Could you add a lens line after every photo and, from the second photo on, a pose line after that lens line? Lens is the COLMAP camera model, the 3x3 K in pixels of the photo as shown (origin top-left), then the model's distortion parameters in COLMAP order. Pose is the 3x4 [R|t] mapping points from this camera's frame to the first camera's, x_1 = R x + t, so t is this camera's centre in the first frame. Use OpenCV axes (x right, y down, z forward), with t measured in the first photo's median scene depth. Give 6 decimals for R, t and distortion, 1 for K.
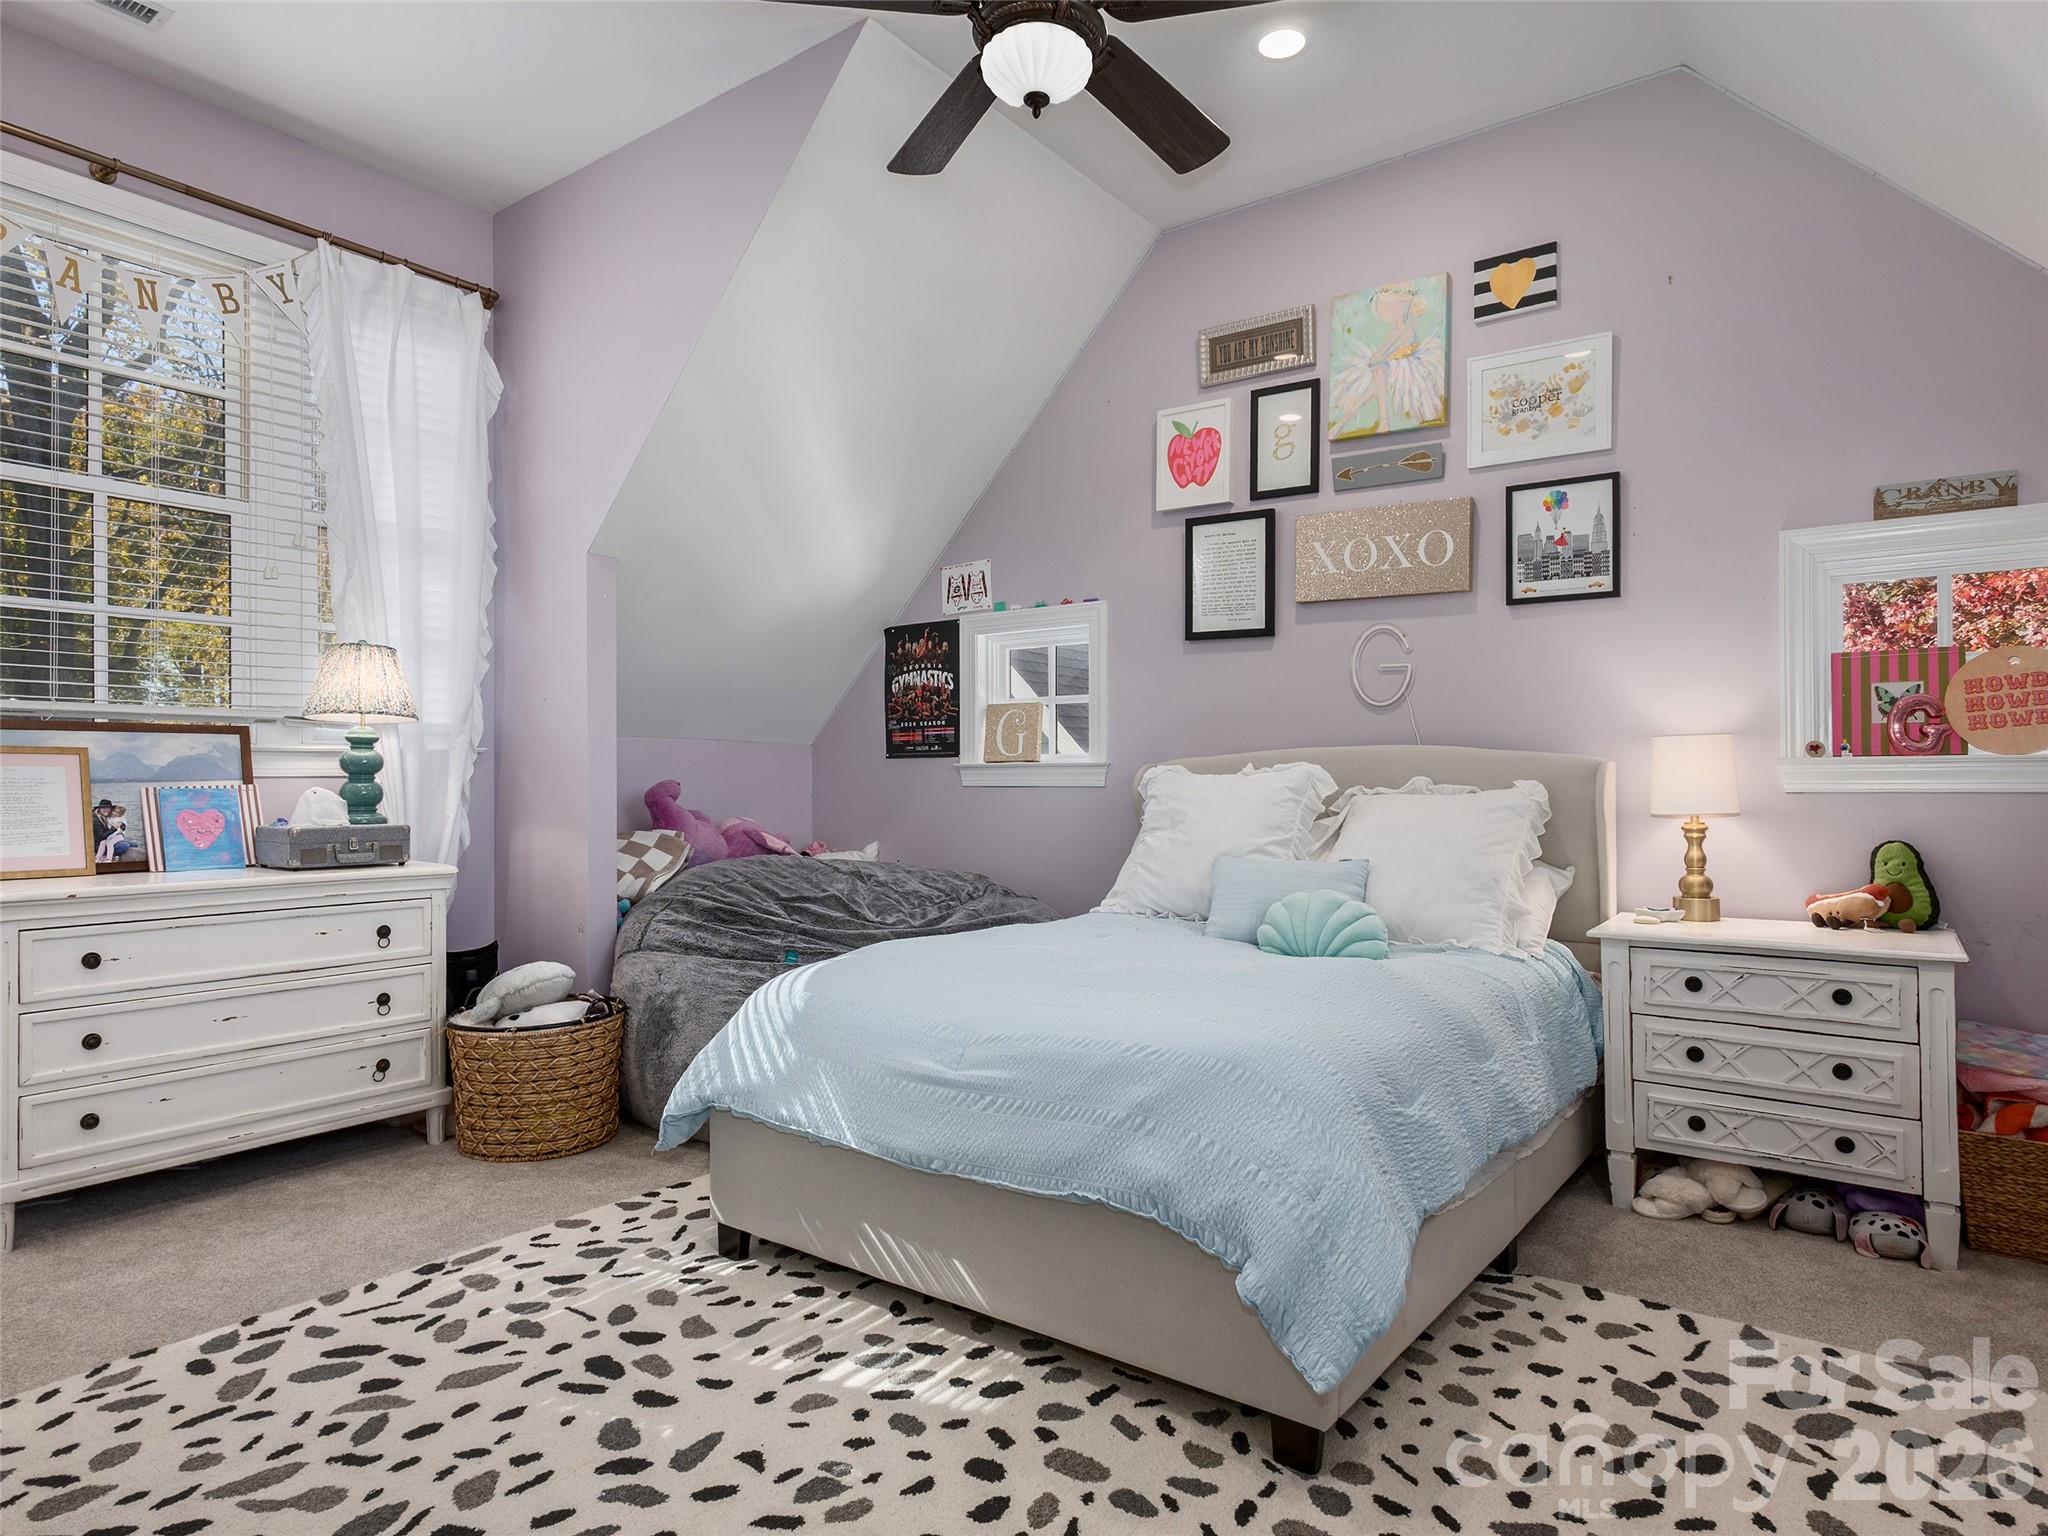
lens RADIAL K [[1181.1, 0, 1073.2], [0, 1181.1, 774.4], [0, 0, 1]] dist [-0.001725, -0.000599]
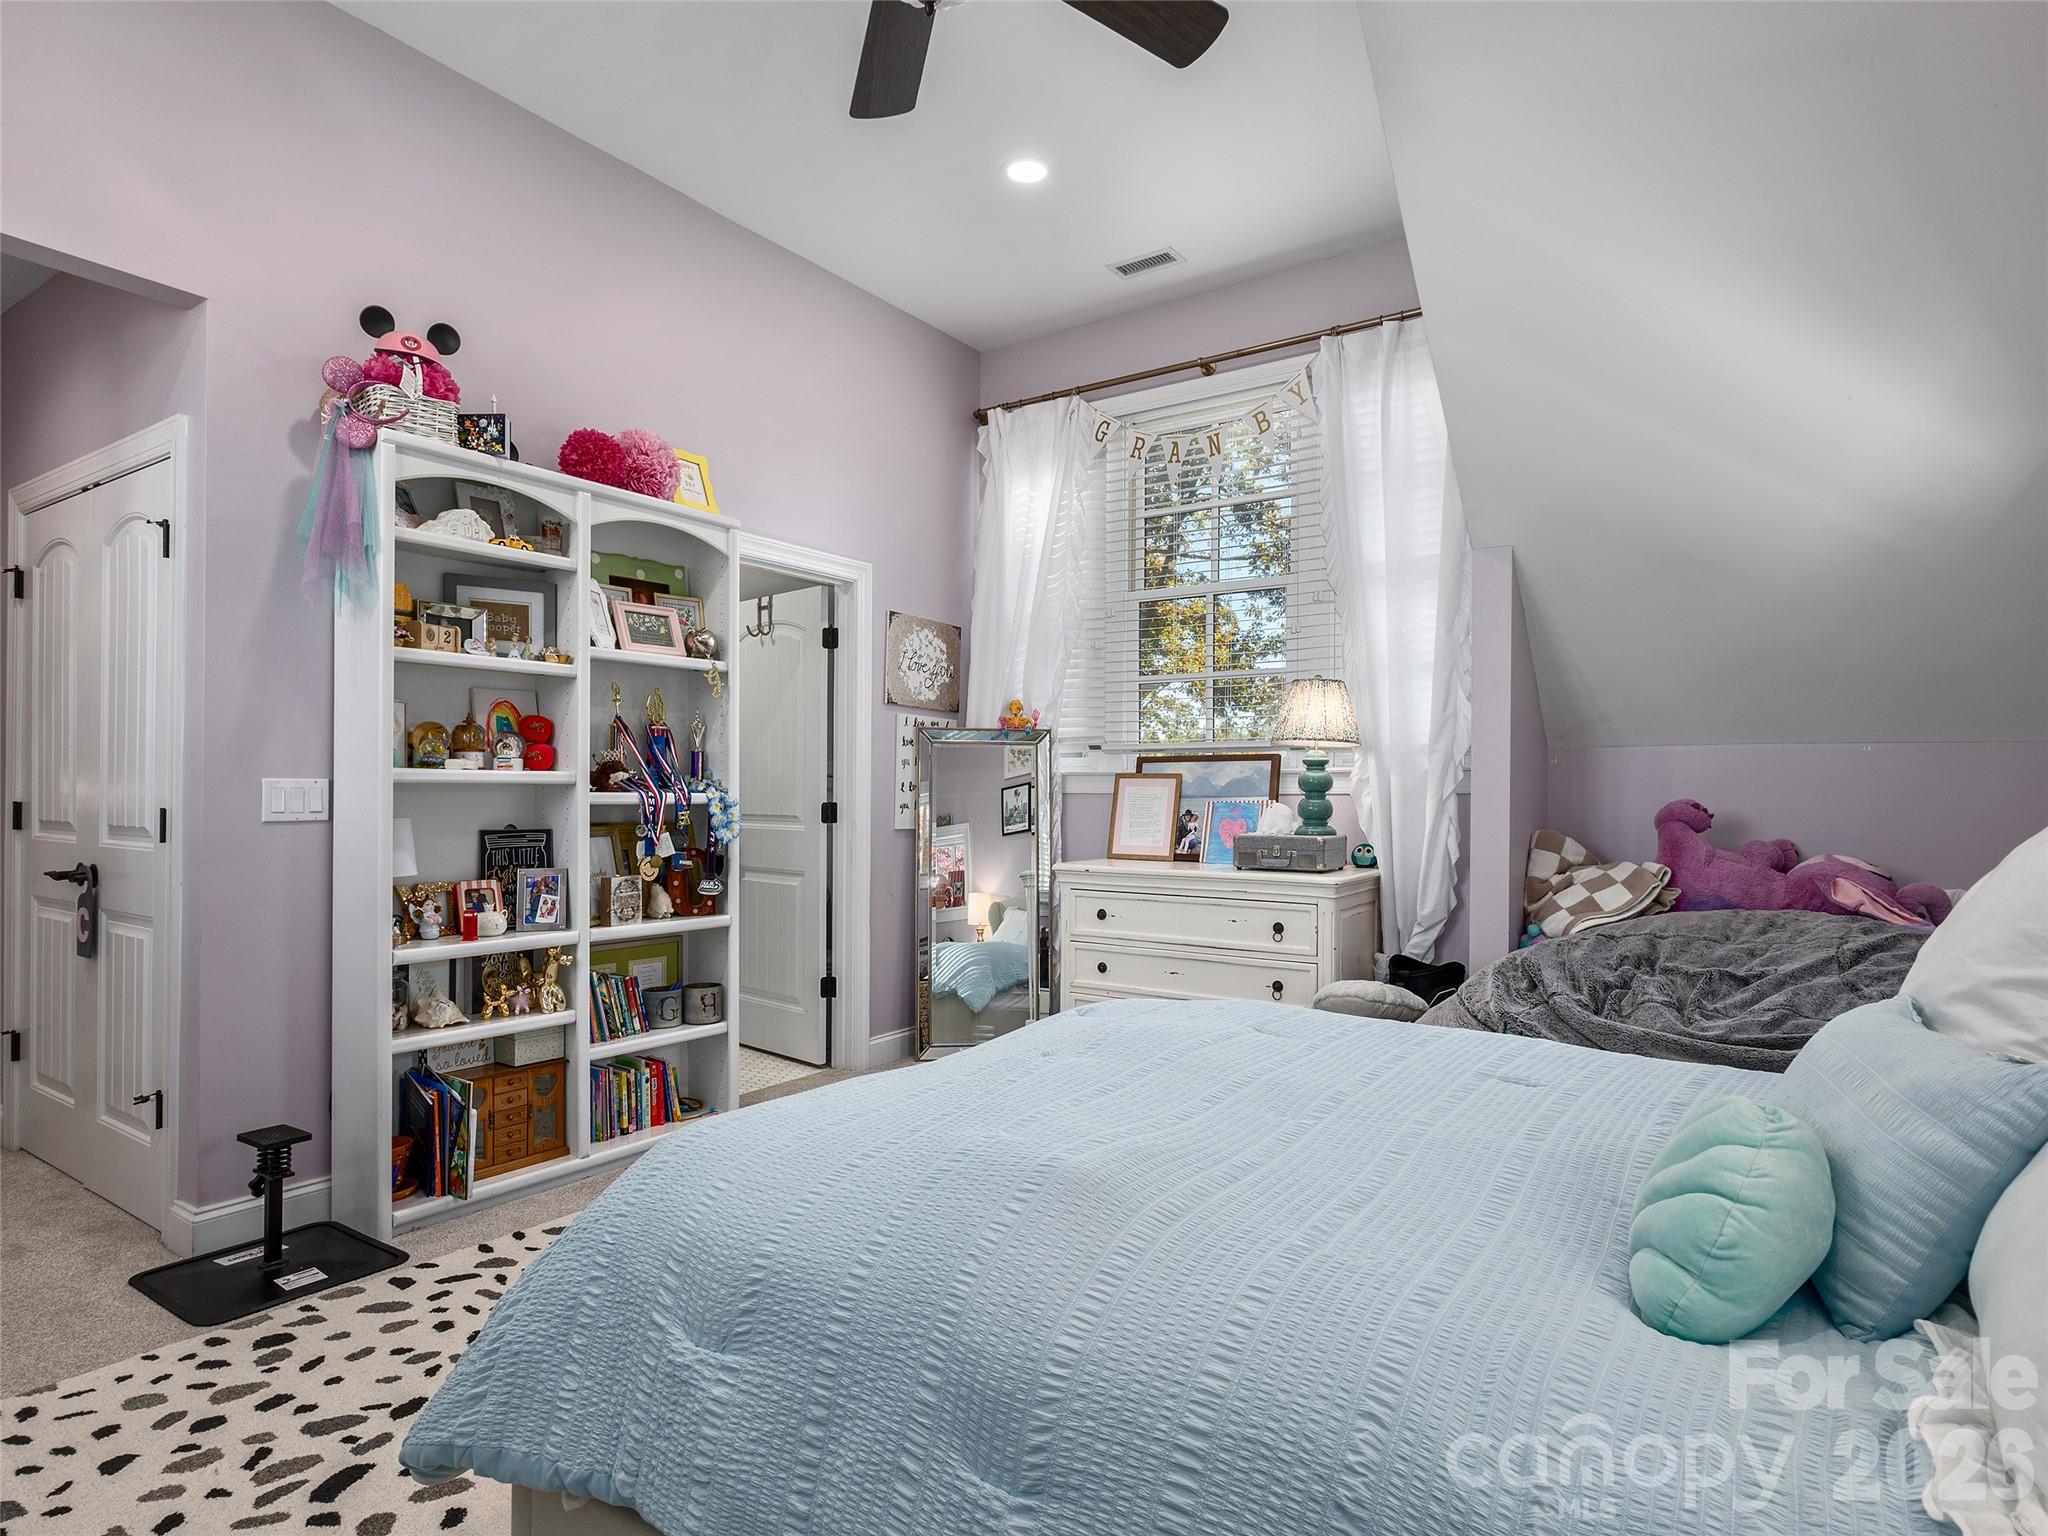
lens RADIAL K [[1173.4, 0, 1008.3], [0, 1173.4, 781.9], [0, 0, 1]] dist [0.001466, 0.001888]
pose [[-0.013999, -0.010728, -0.999844, 0.561832], [-0.003515, 0.999937, -0.010680, 0.003422], [0.999896, 0.003364, -0.014035, 0.743358]]
